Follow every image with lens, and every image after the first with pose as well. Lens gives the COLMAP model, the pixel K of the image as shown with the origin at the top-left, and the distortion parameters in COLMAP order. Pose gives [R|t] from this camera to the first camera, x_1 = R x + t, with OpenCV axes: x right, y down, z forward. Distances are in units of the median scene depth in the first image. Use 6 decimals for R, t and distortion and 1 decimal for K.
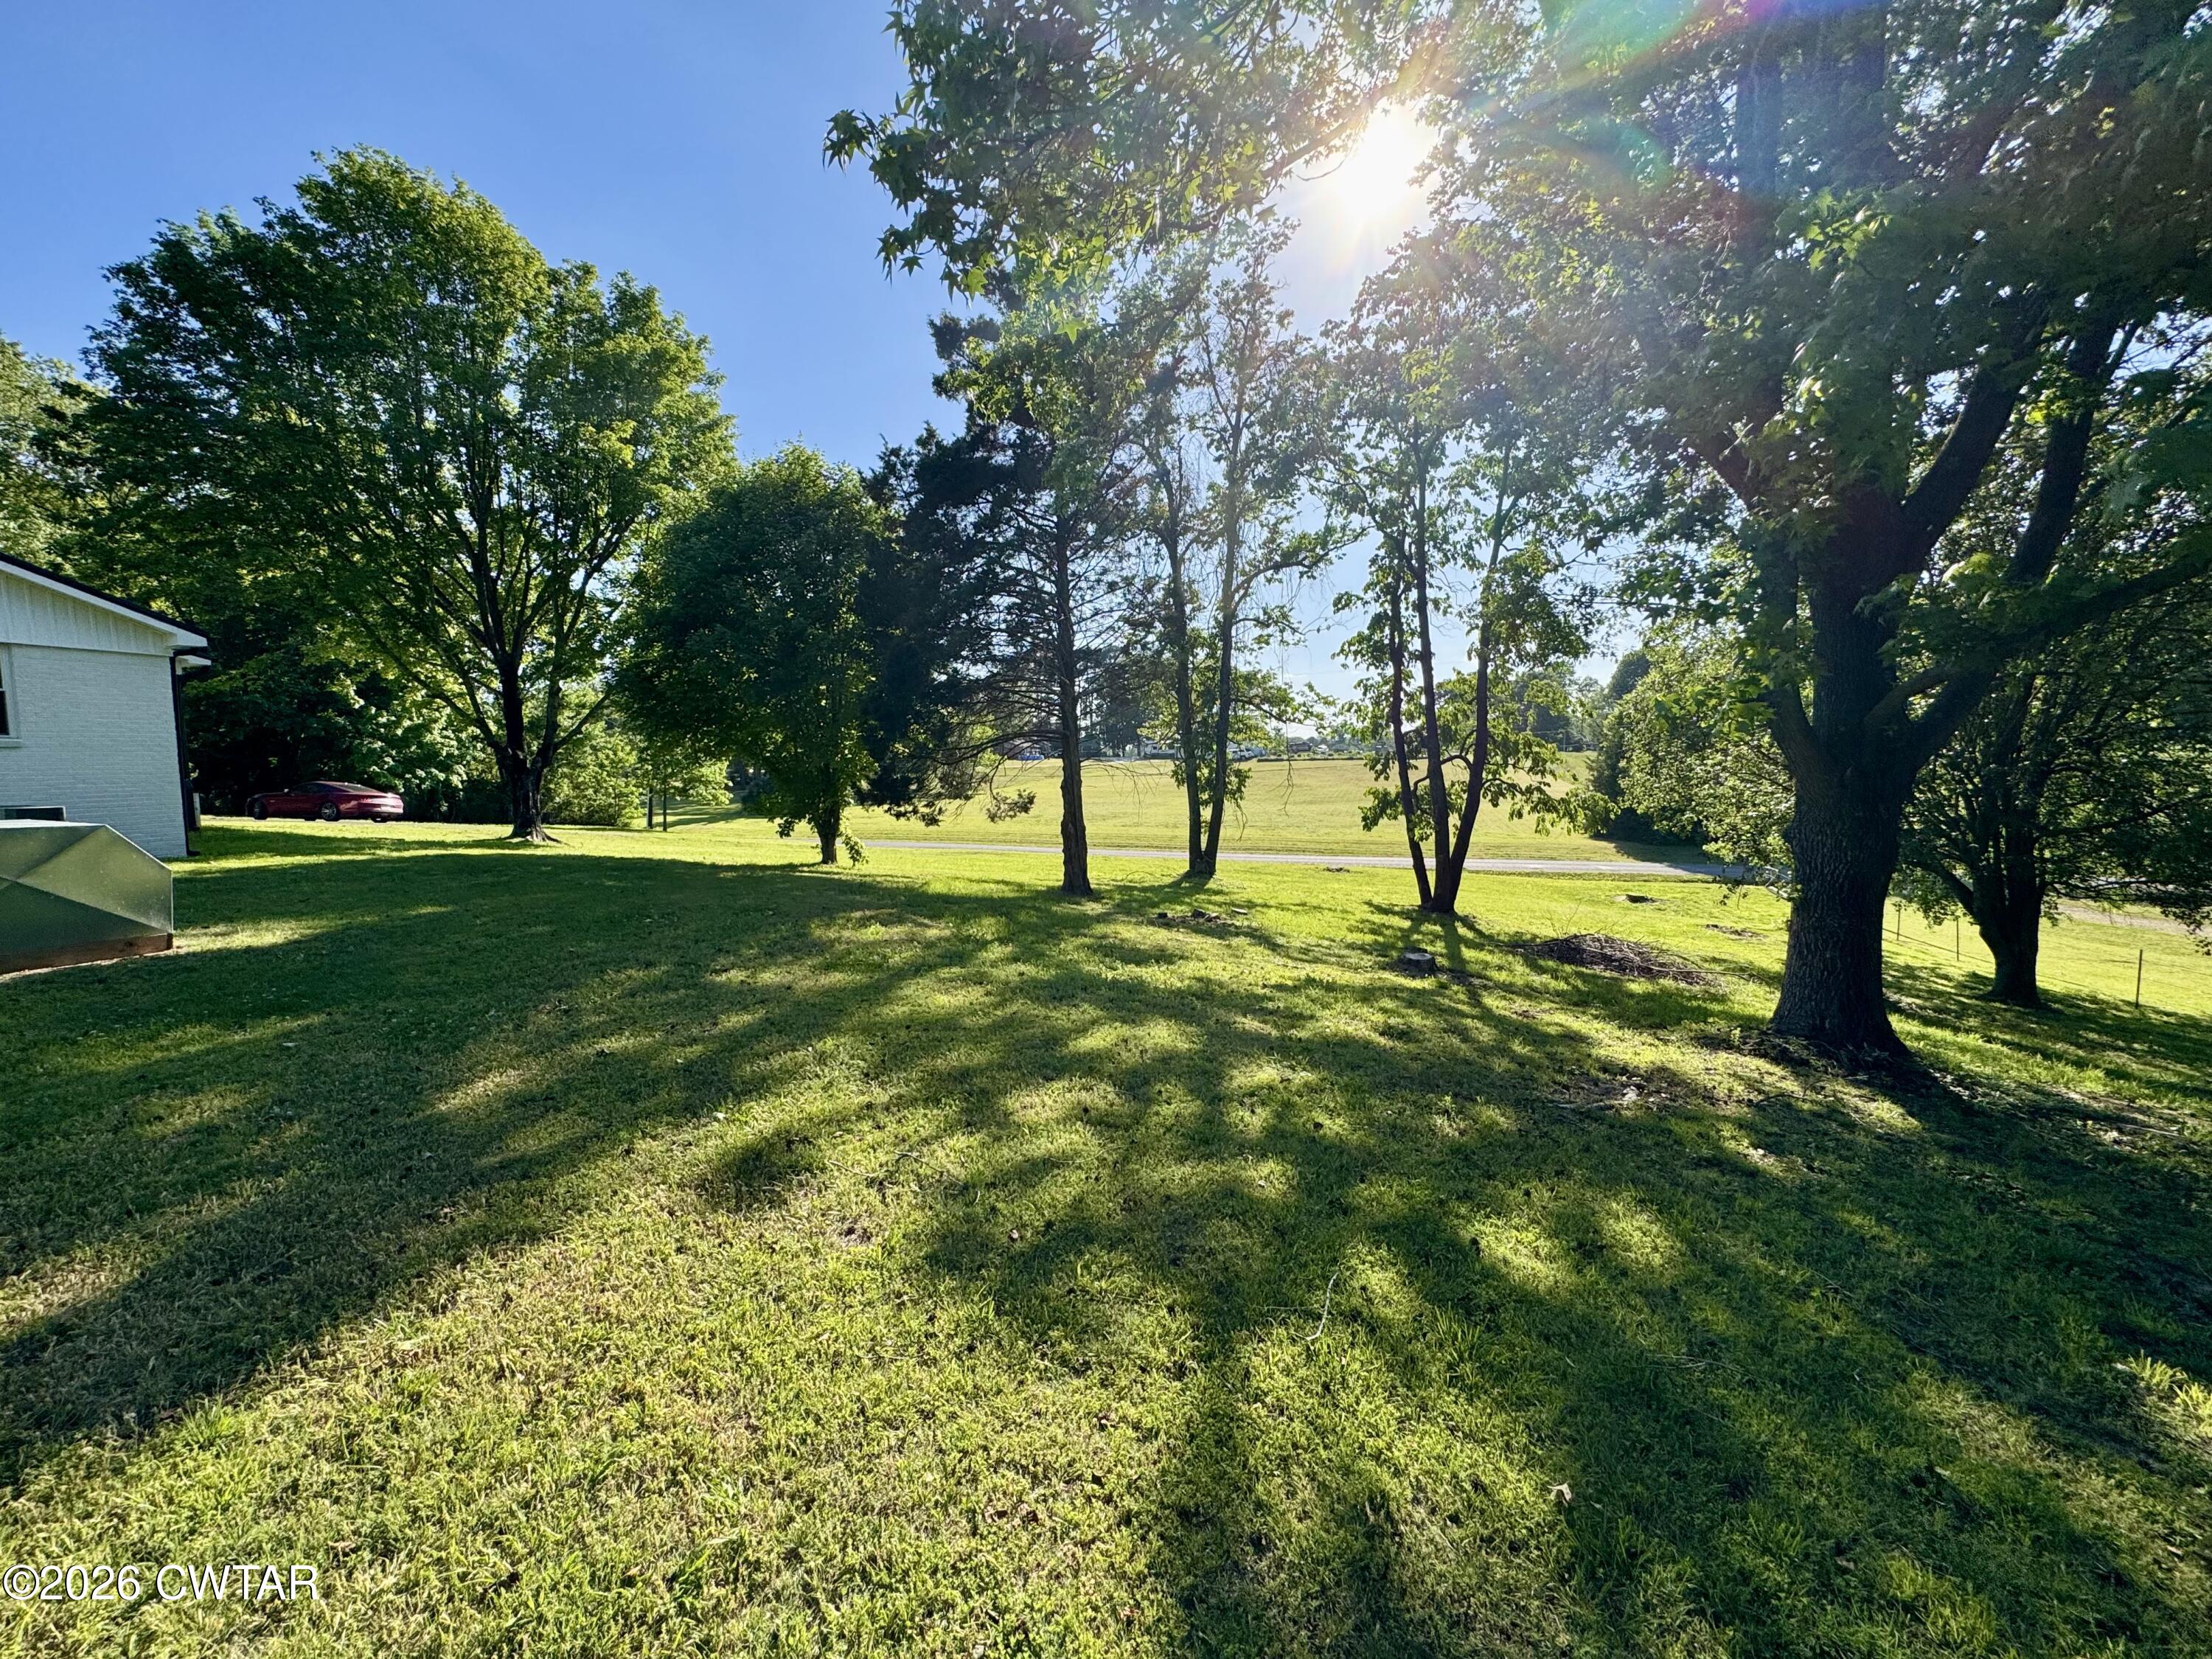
lens RADIAL K [[879.2, 0, 1104.4], [0, 879.2, 819.8], [0, 0, 1]] dist [-0.000609, -0.000066]
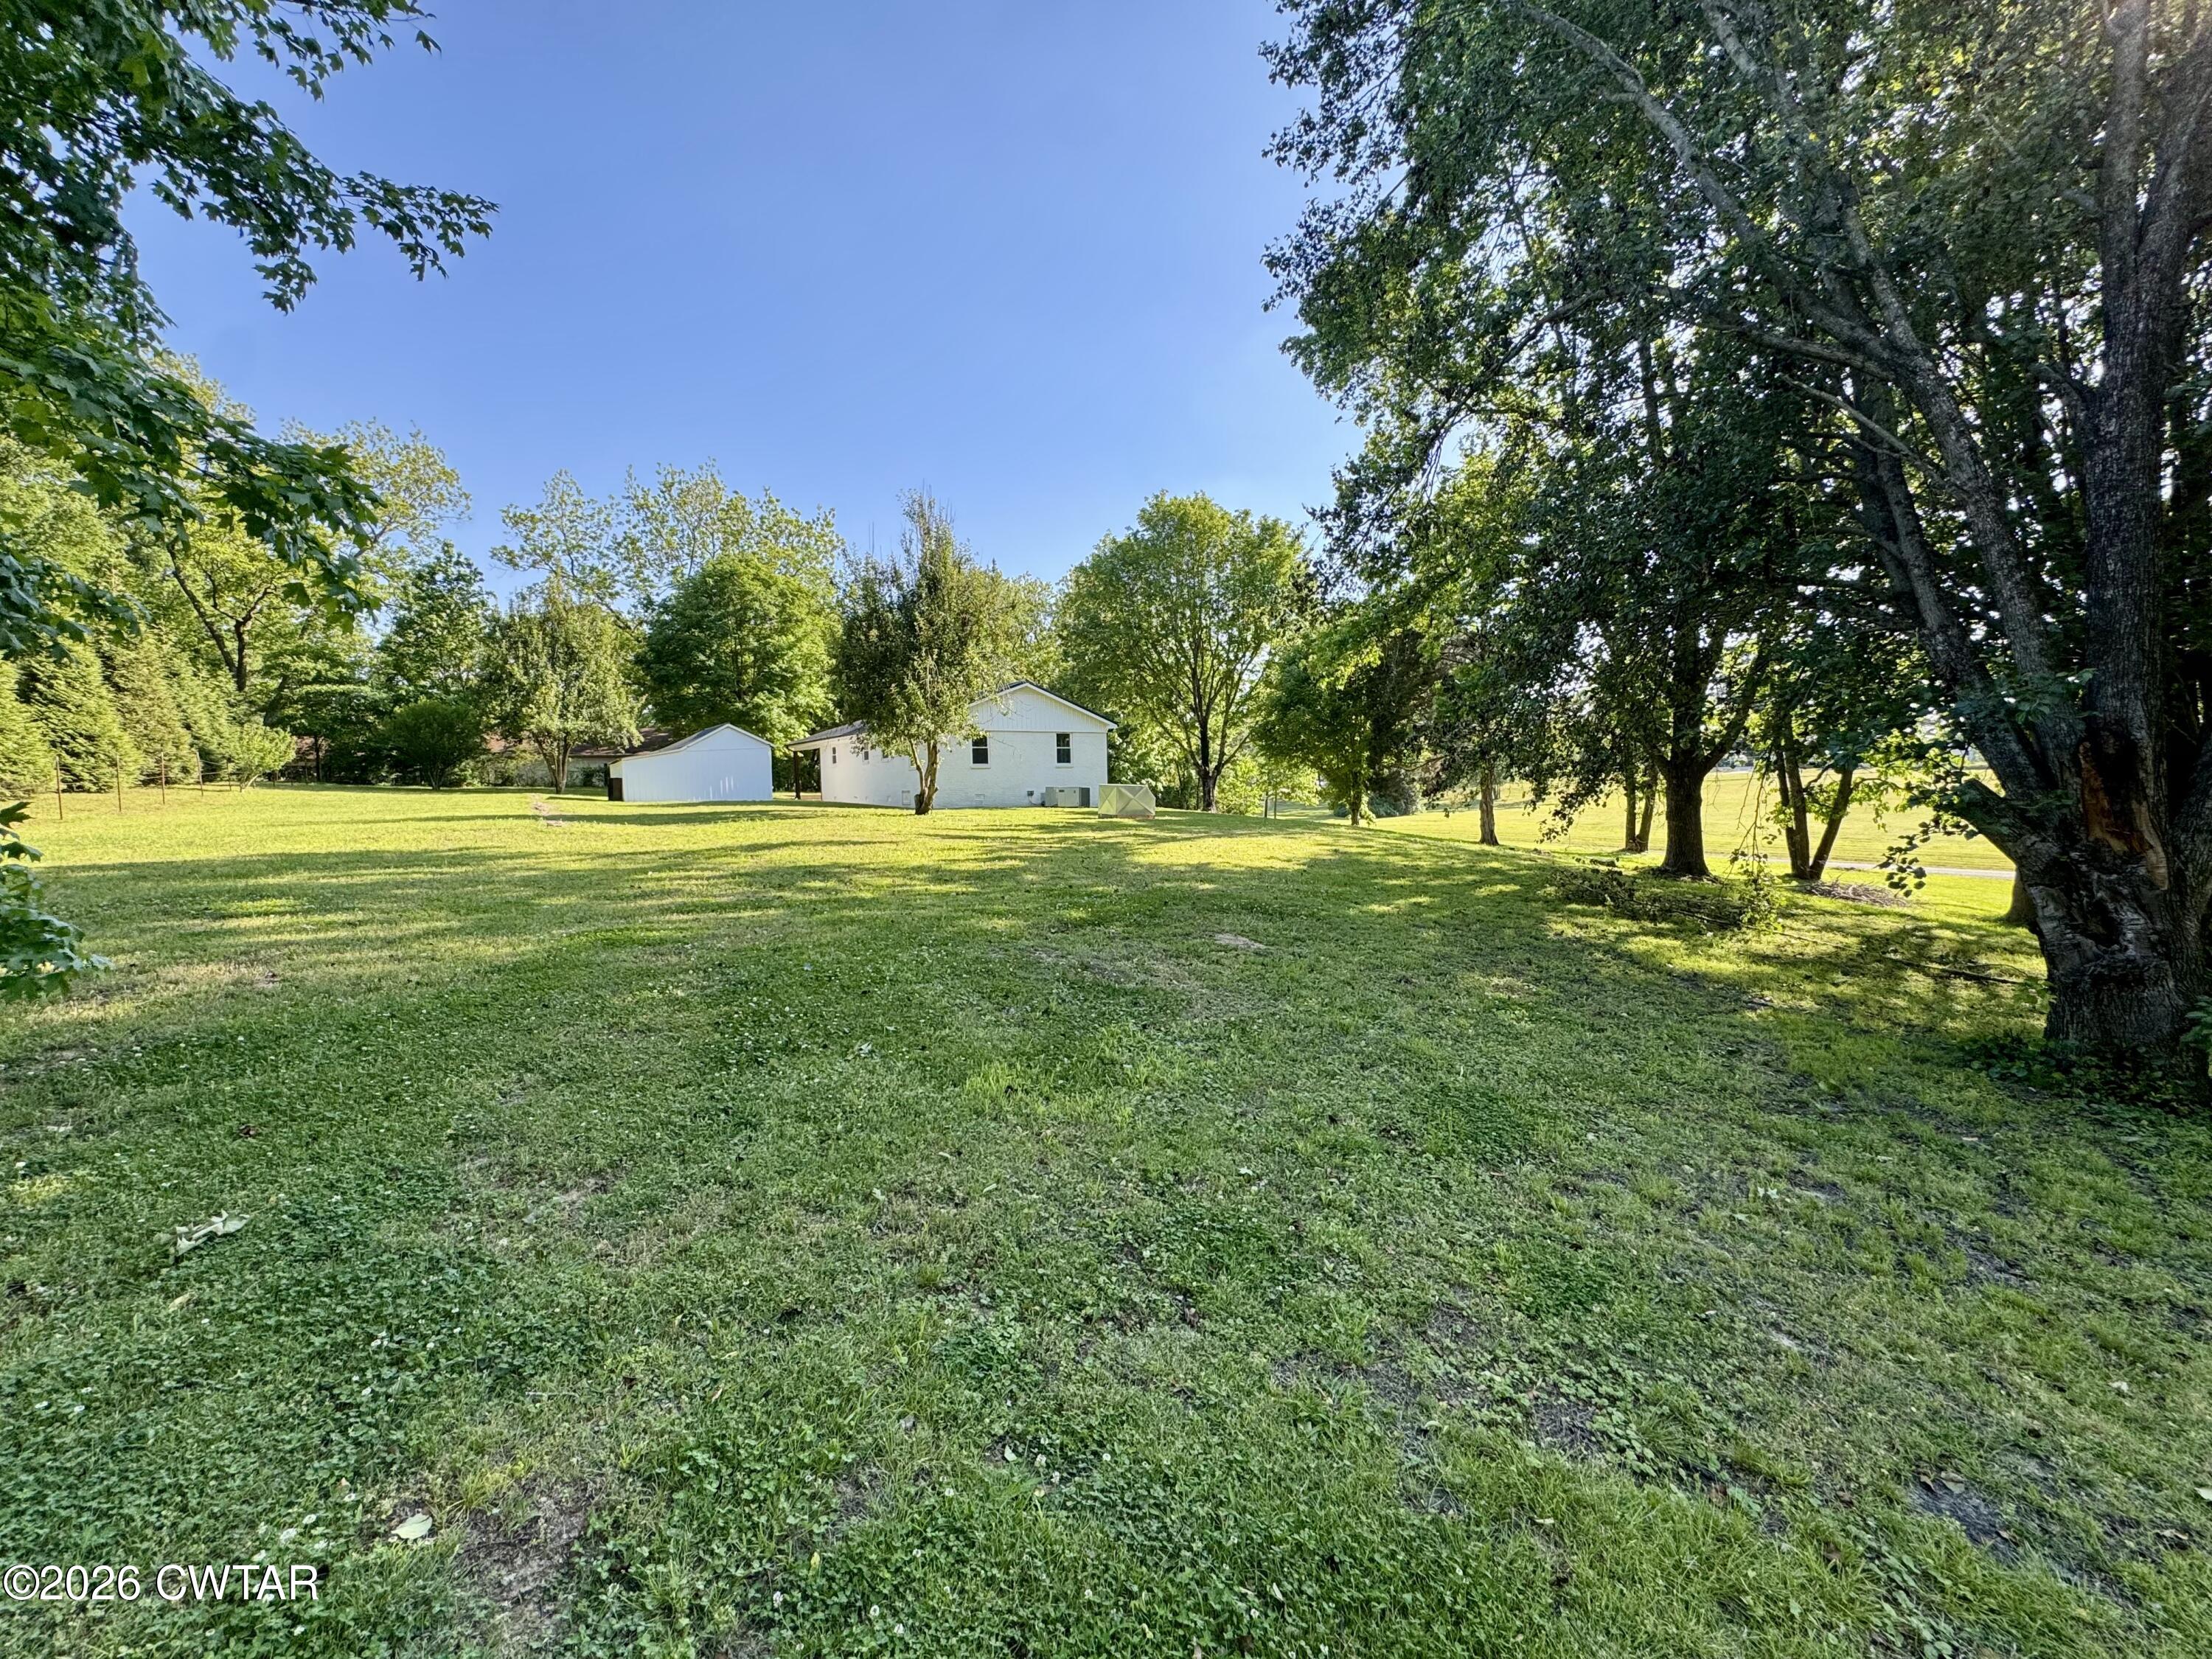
lens RADIAL K [[879.2, 0, 1104.4], [0, 879.2, 819.8], [0, 0, 1]] dist [-0.000609, -0.000066]
pose [[0.791762, 0.023147, -0.610391, 0.317410], [-0.032542, 0.999461, -0.004311, 0.049984], [0.609962, 0.023276, 0.792089, -0.627966]]
